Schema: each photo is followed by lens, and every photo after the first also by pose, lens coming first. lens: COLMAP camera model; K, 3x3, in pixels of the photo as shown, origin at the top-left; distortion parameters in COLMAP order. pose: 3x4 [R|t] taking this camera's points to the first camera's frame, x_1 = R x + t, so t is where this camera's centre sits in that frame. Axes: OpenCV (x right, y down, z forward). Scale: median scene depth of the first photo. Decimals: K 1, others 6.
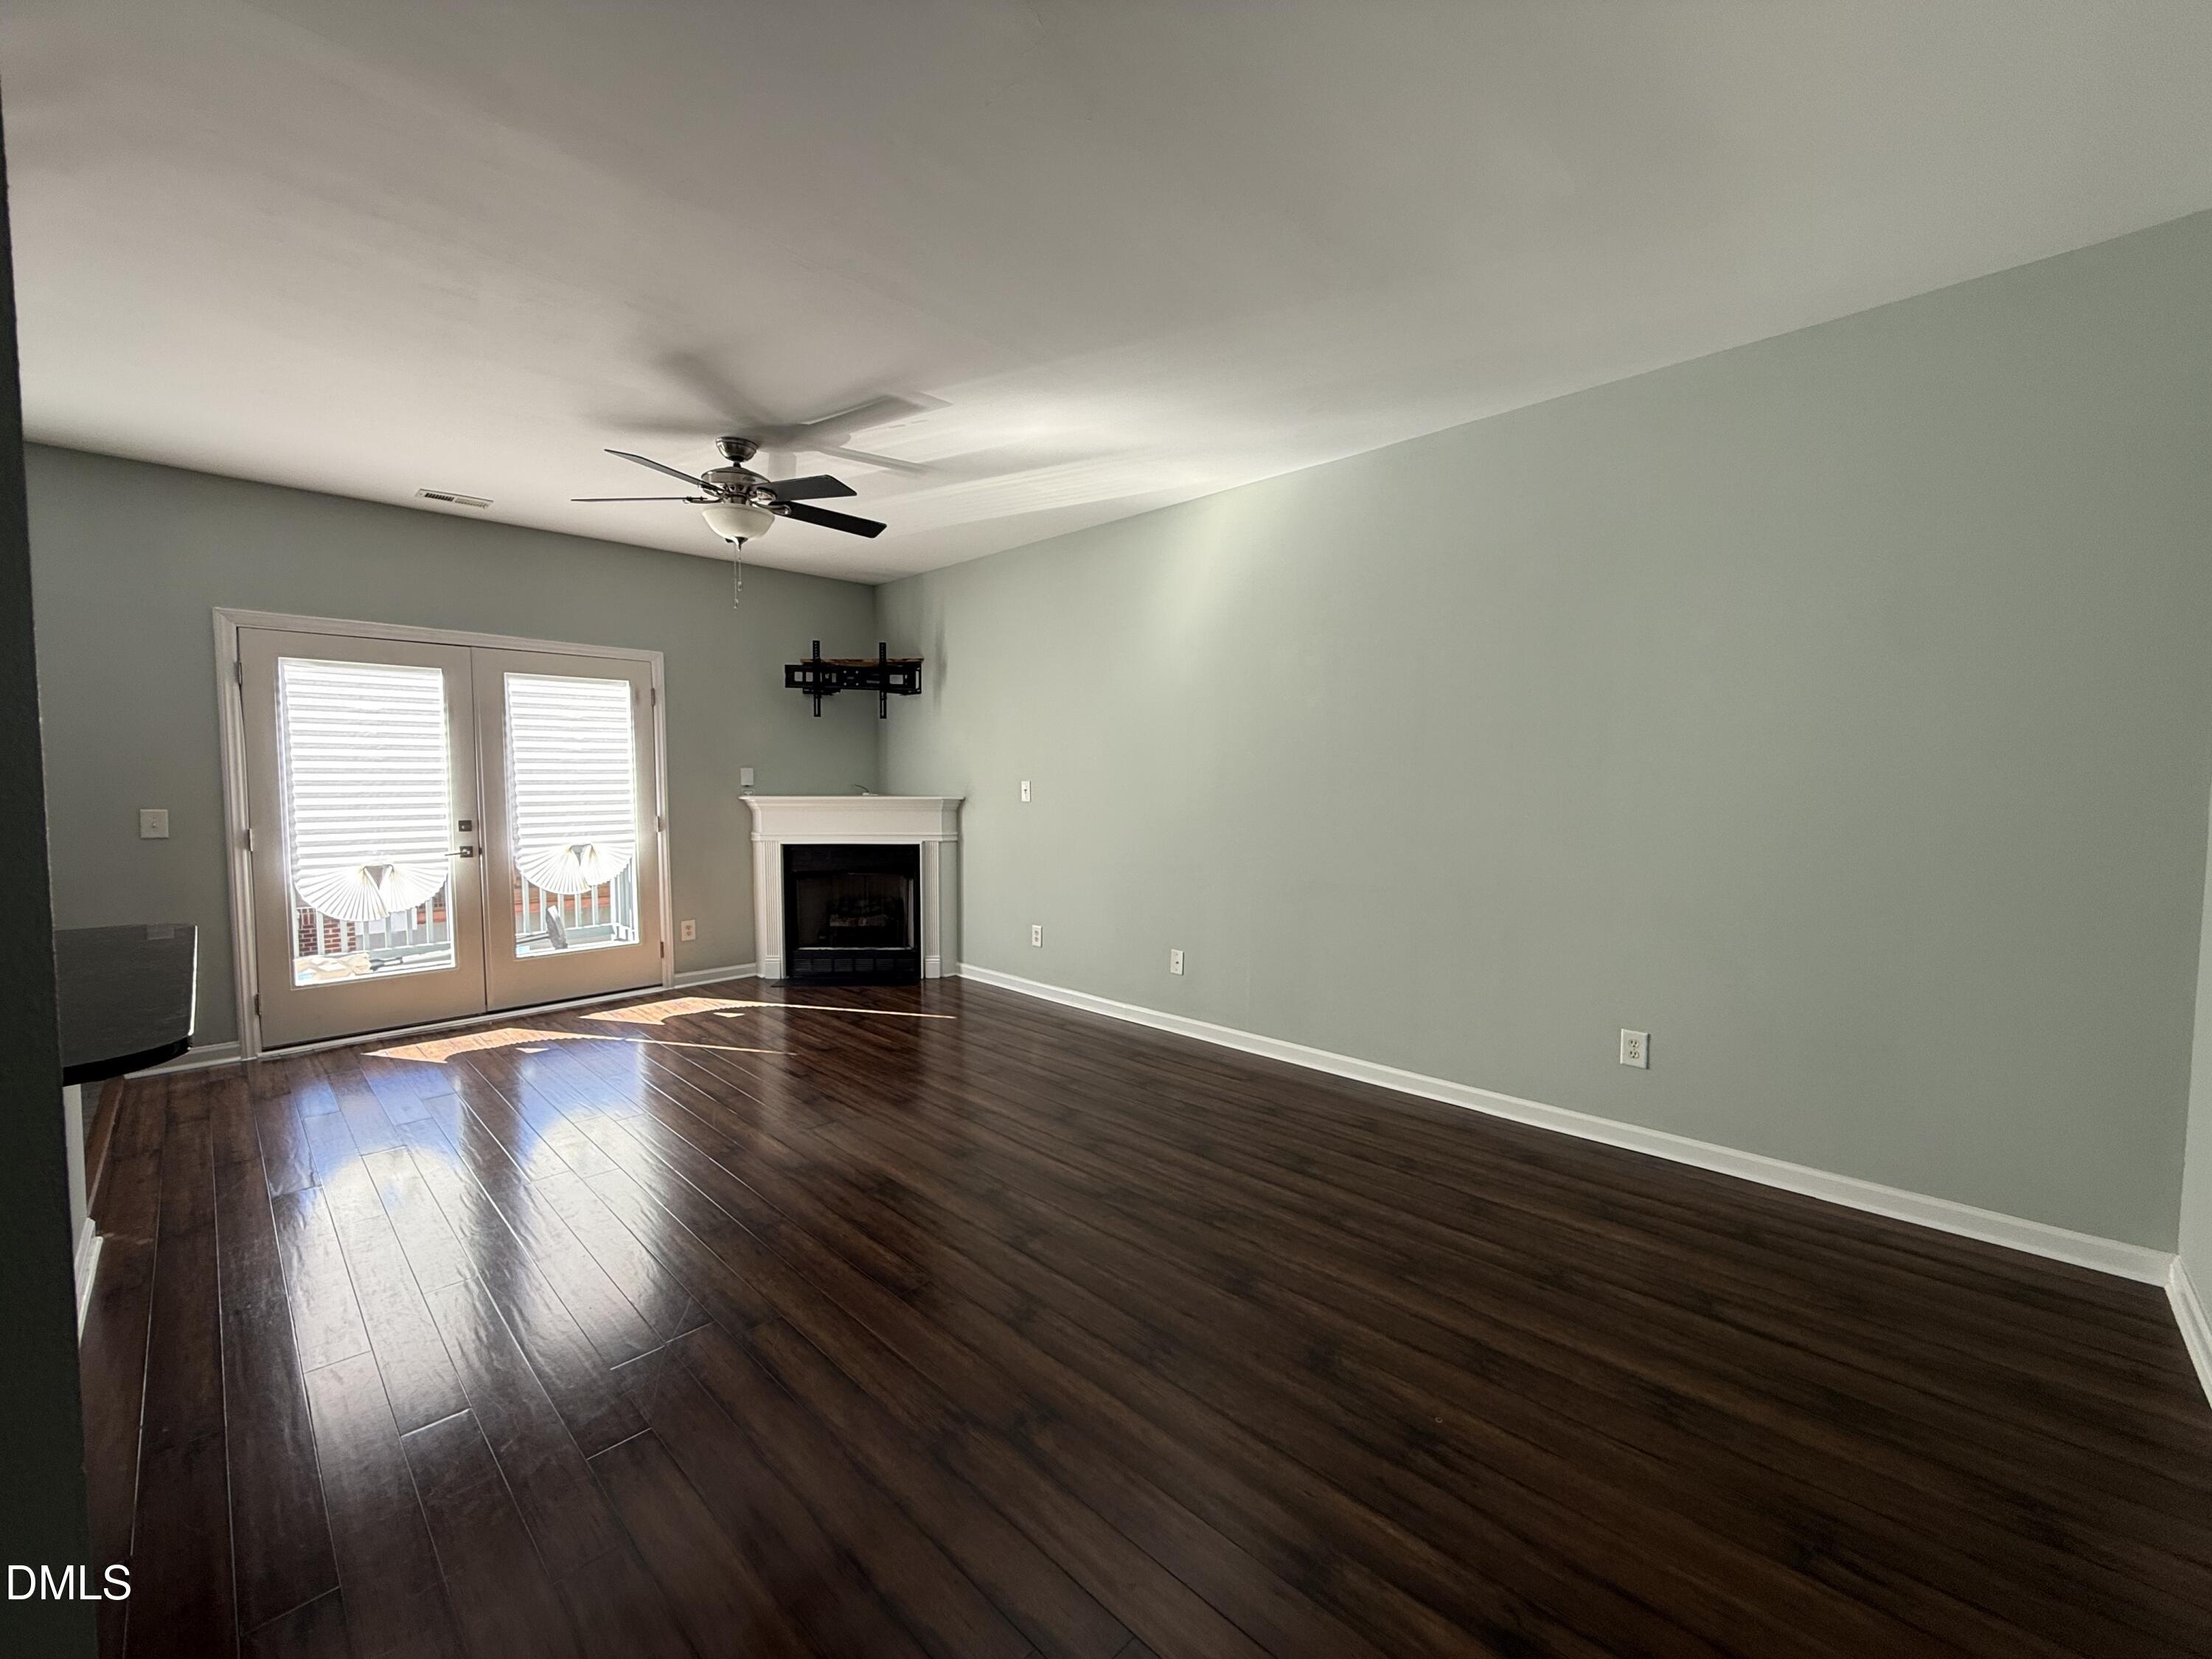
lens RADIAL K [[882.3, 0, 1098.4], [0, 882.3, 831.8], [0, 0, 1]] dist [0.000072, 0.000068]
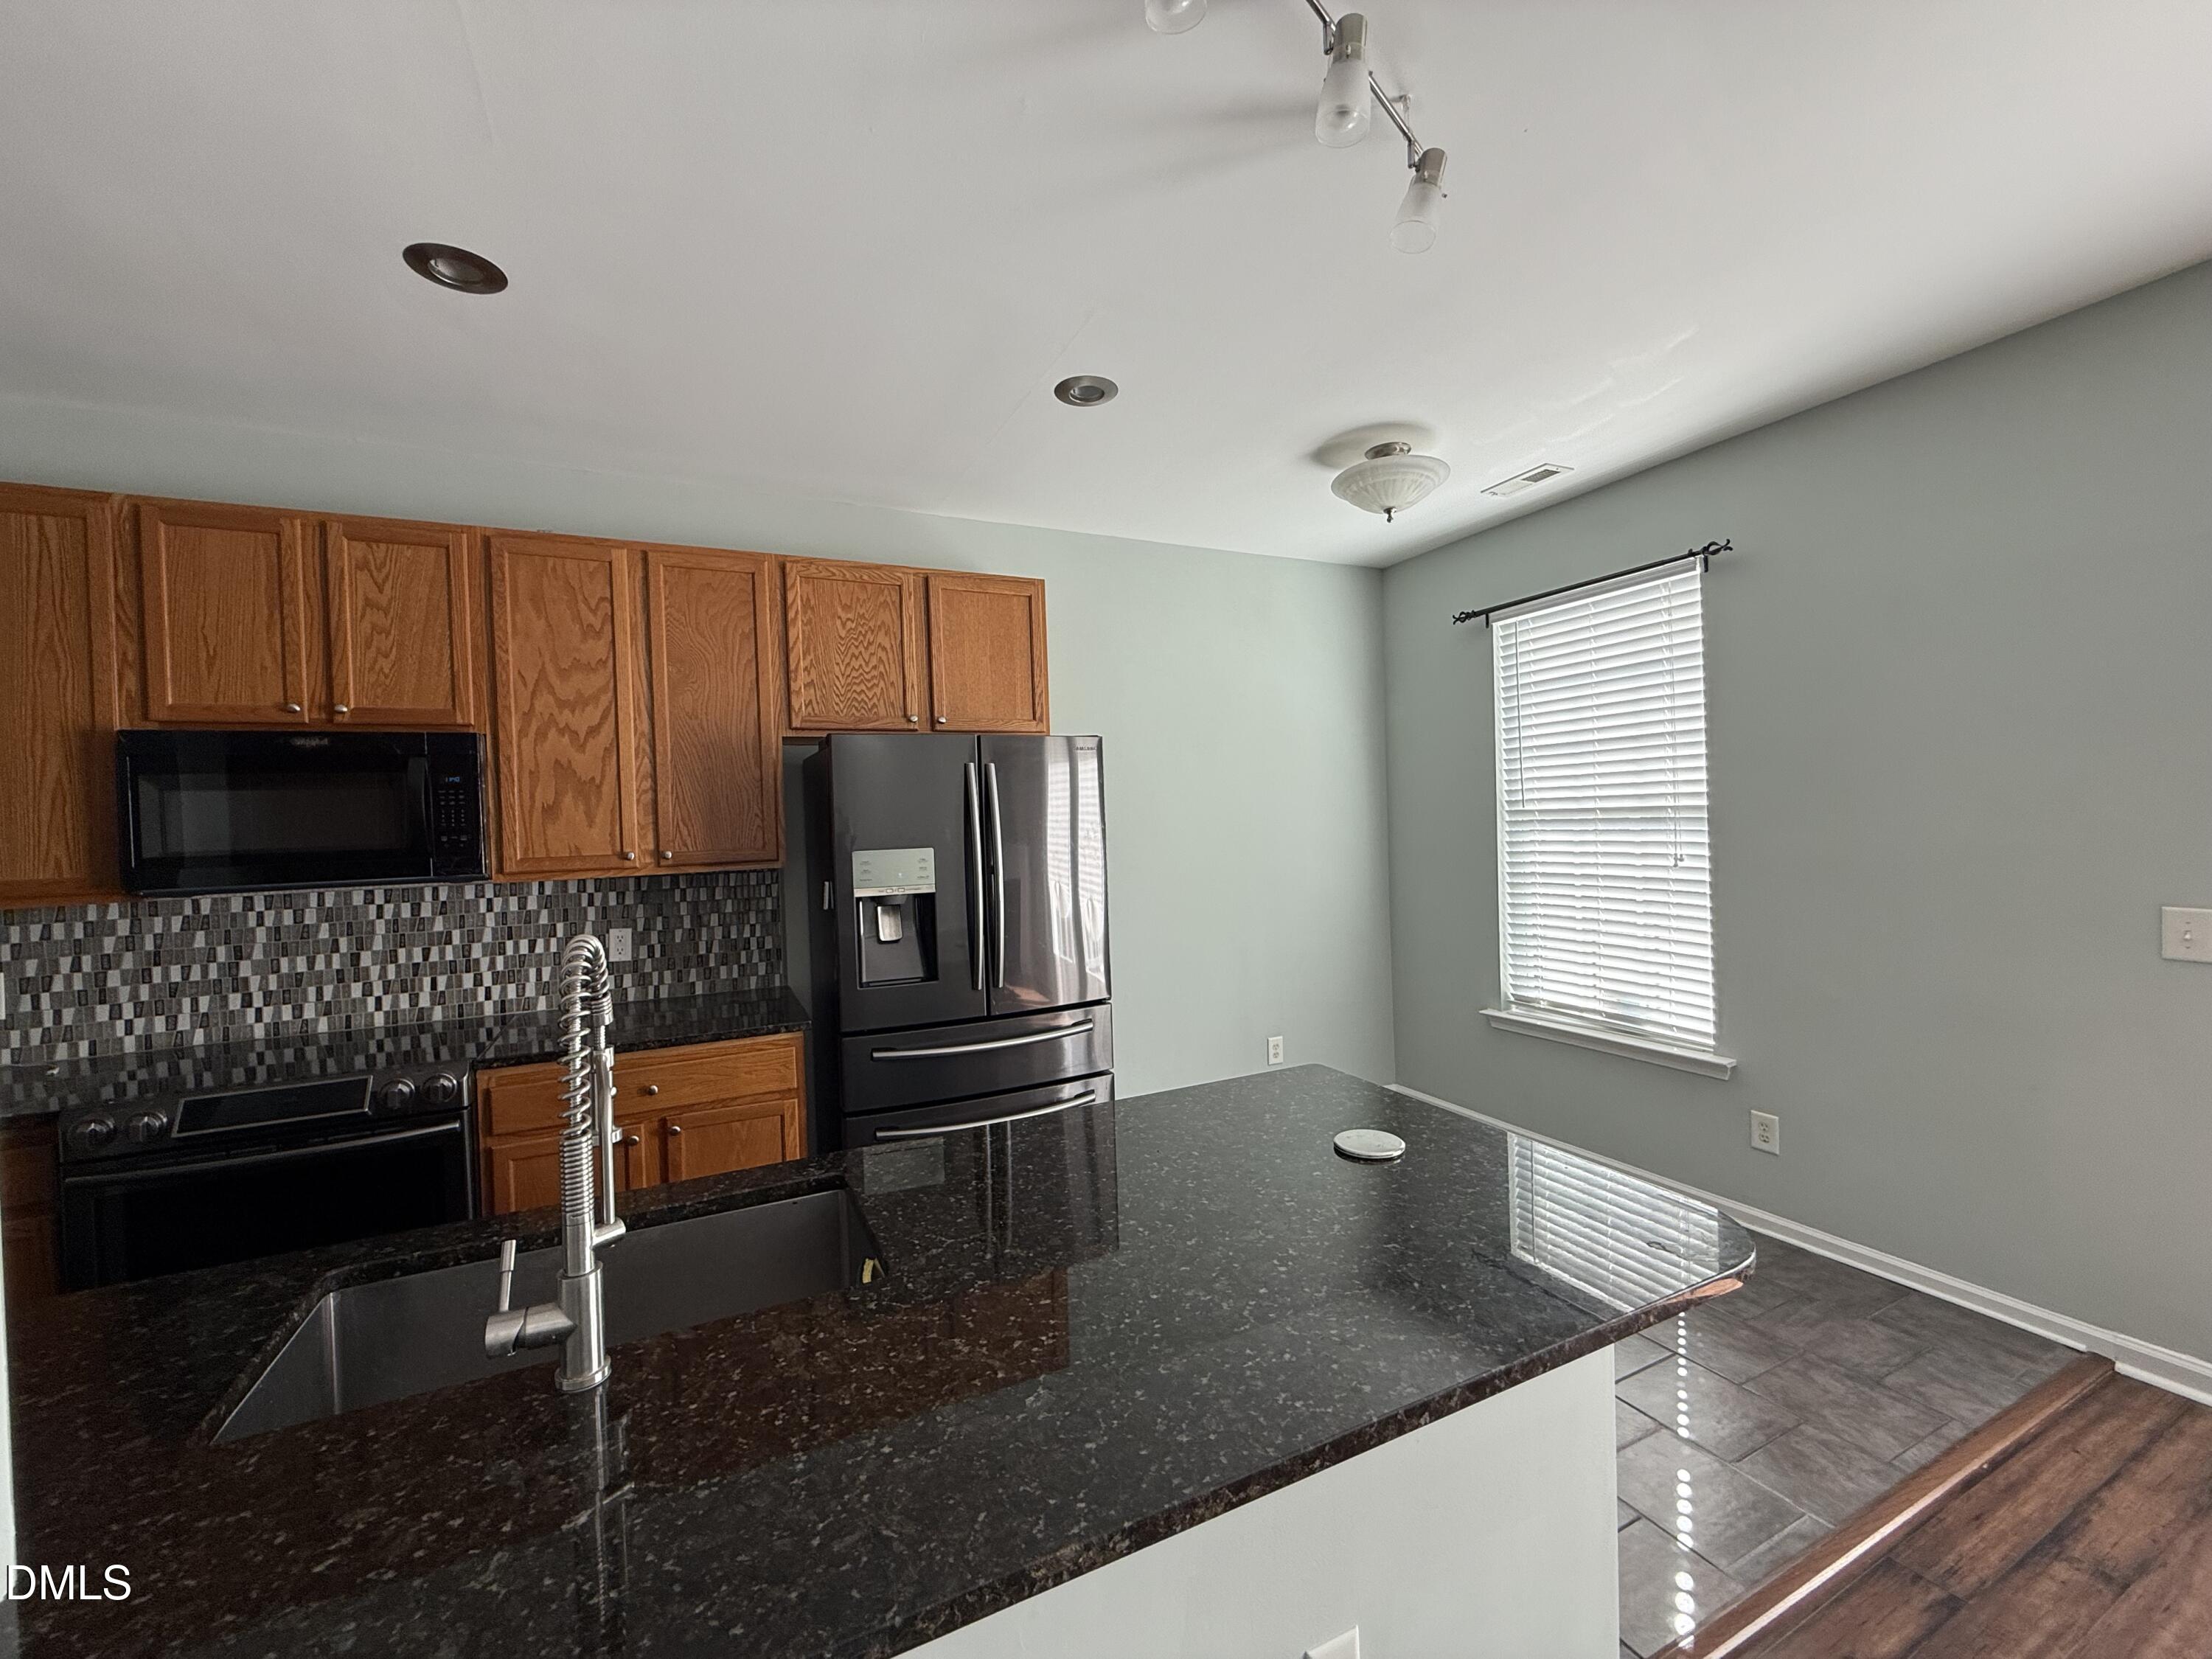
lens RADIAL K [[882.3, 0, 1097.2], [0, 882.3, 829.4], [0, 0, 1]] dist [0.000072, 0.000068]
pose [[-0.342458, 0.017115, -0.939377, -0.272978], [-0.020115, 0.999471, 0.025543, -0.060059], [0.939318, 0.027643, -0.341933, 0.452652]]
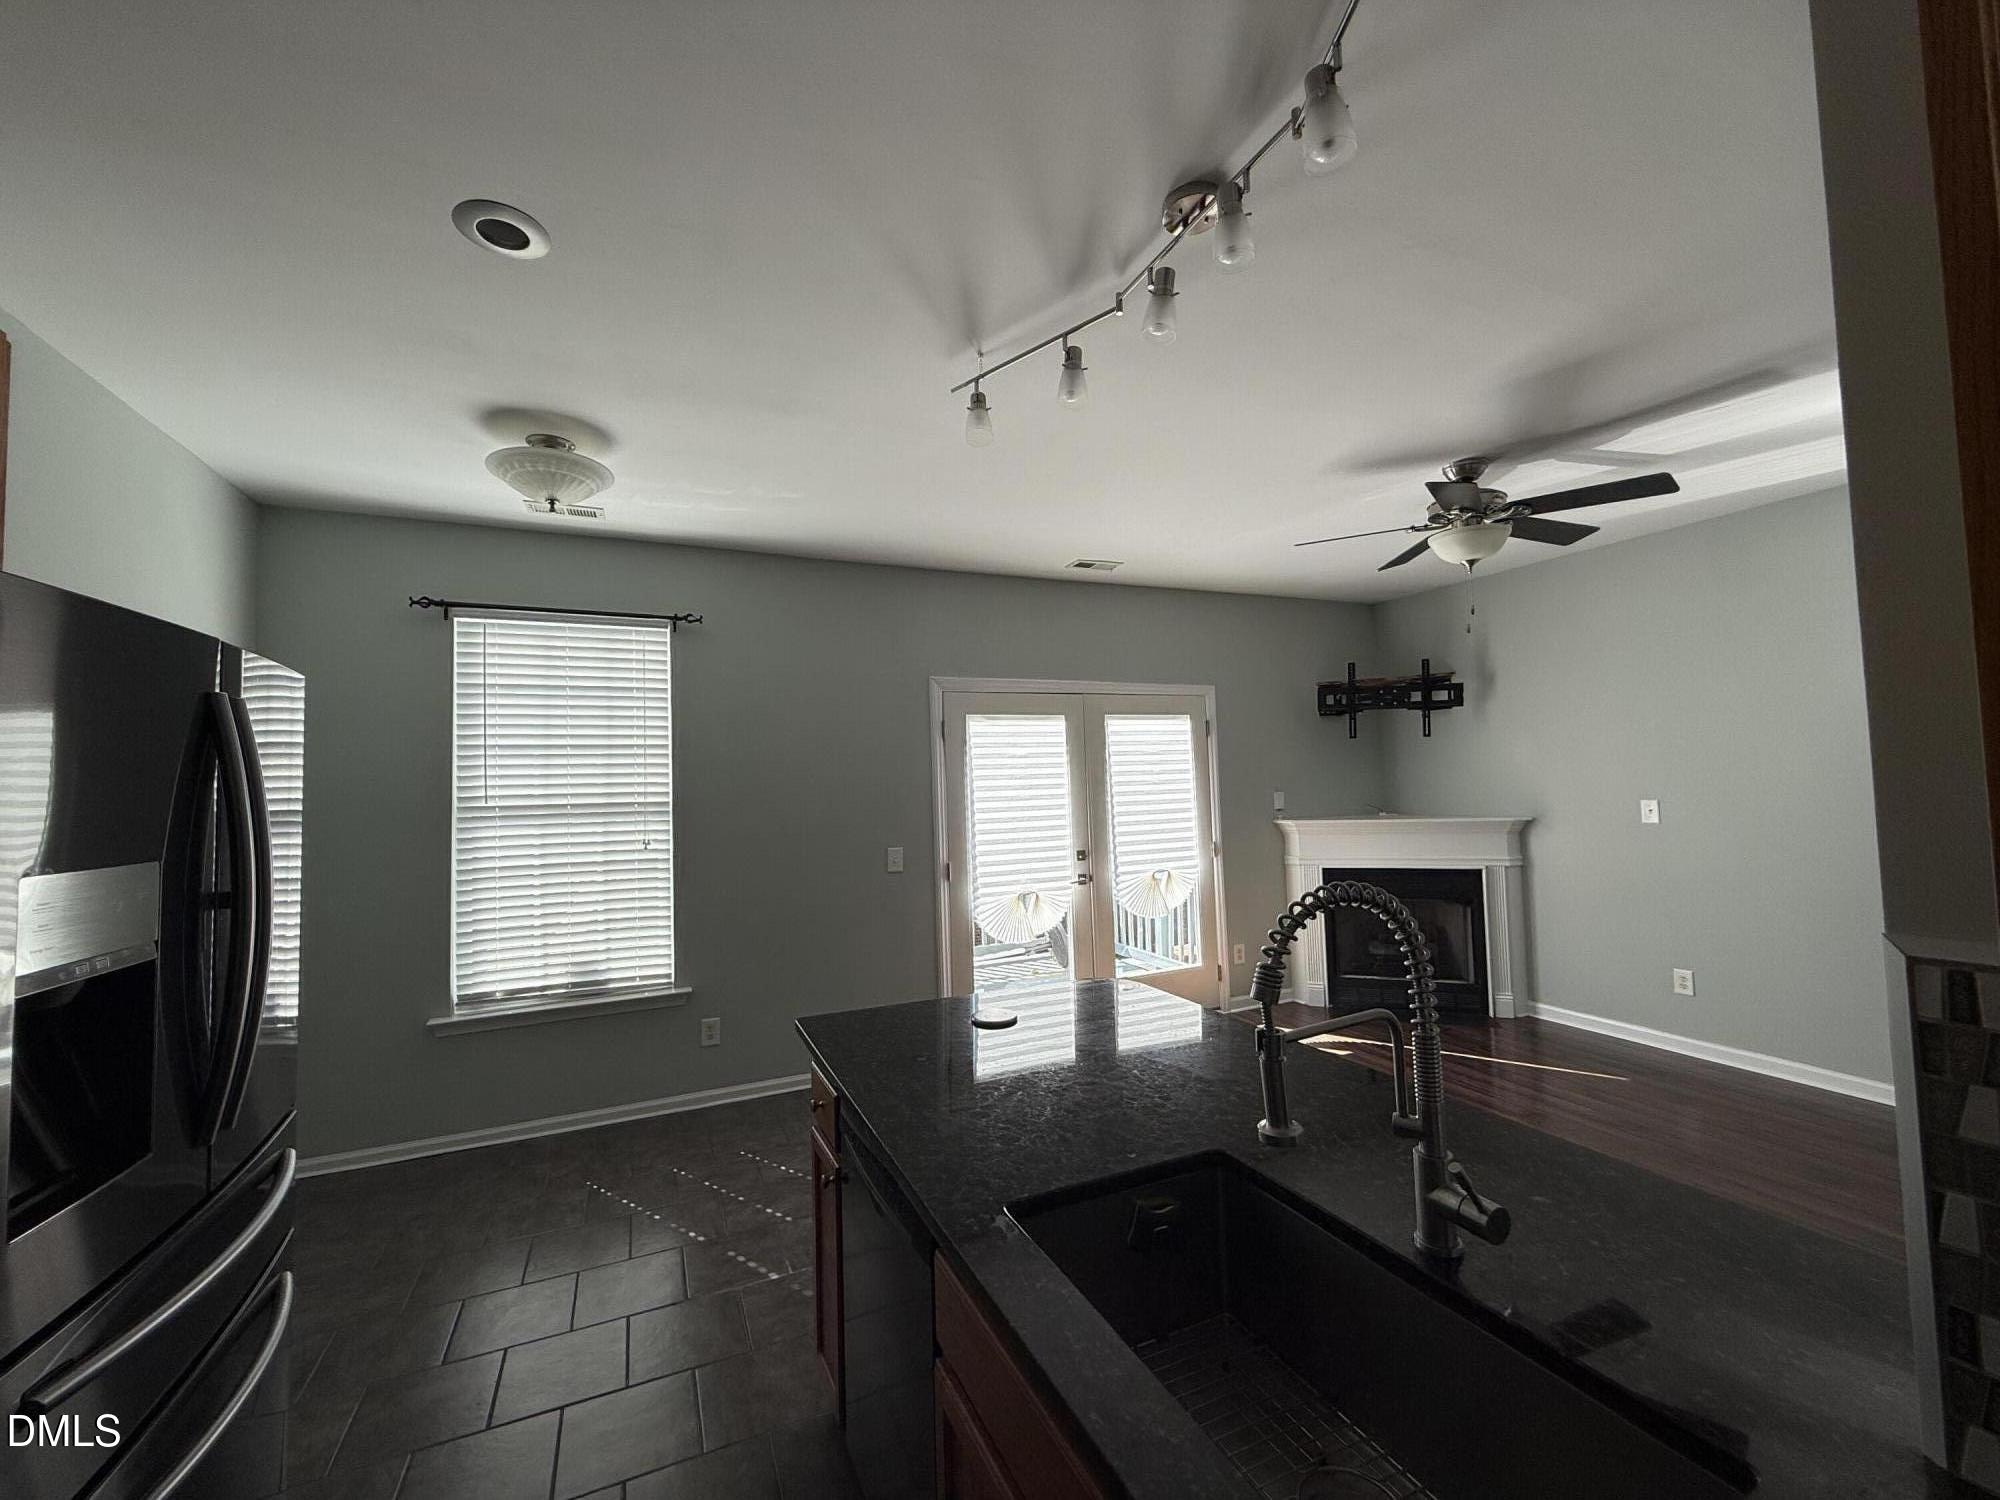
lens RADIAL K [[797.7, 0, 997.5], [0, 797.7, 753.5], [0, 0, 1]] dist [0.000072, 0.000068]
pose [[0.931543, -0.044738, -0.360868, -0.444942], [0.010344, 0.995261, -0.096683, -0.037782], [0.363484, 0.086331, 0.927592, 0.029857]]
